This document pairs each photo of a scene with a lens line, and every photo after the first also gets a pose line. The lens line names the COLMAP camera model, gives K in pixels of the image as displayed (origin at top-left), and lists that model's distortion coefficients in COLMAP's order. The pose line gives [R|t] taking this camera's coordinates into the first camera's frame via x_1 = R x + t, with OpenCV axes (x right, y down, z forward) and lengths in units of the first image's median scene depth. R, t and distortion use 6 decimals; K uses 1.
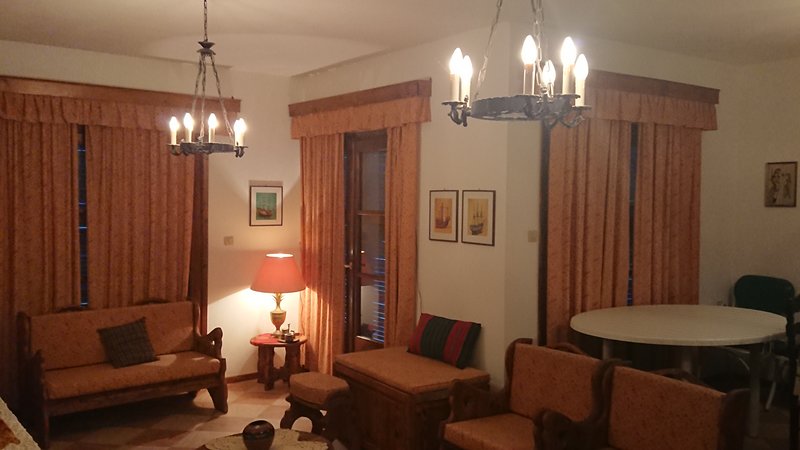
lens RADIAL K [[707.3, 0, 400.0], [0, 707.3, 225.0], [0, 0, 1]] dist [0.219035, -0.376085]
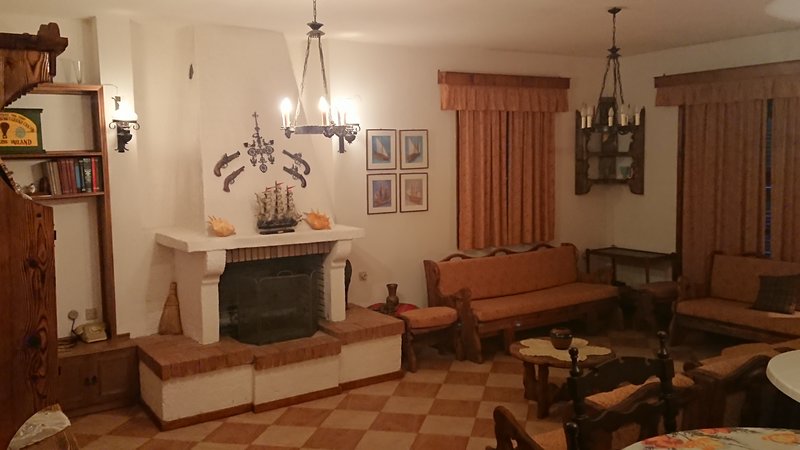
lens RADIAL K [[707.3, 0, 400.0], [0, 707.3, 225.0], [0, 0, 1]] dist [0.219035, -0.376085]
pose [[-0.061028, 0.091671, -0.993918, 0.713797], [-0.022339, 0.995399, 0.093179, -0.029860], [0.997886, 0.027890, -0.058699, 0.454443]]
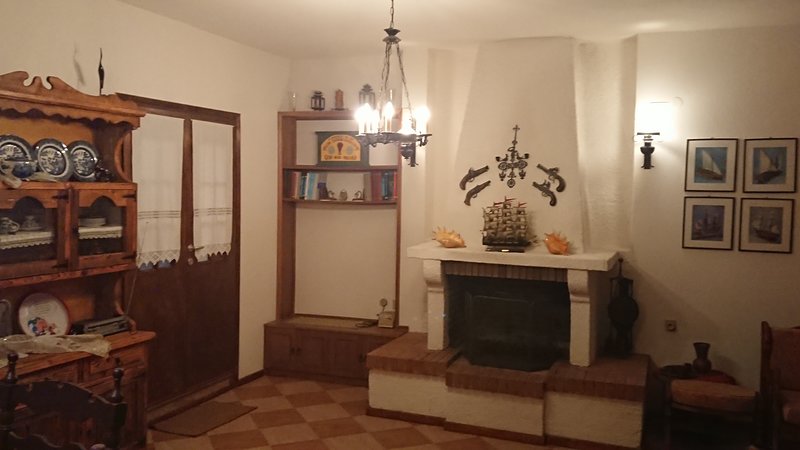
lens RADIAL K [[707.3, 0, 400.0], [0, 707.3, 225.0], [0, 0, 1]] dist [0.219035, -0.376085]
pose [[-0.853011, 0.010939, -0.521779, 0.382103], [-0.041280, 0.995234, 0.088350, -0.033587], [0.520258, 0.096903, -0.848494, 0.889814]]
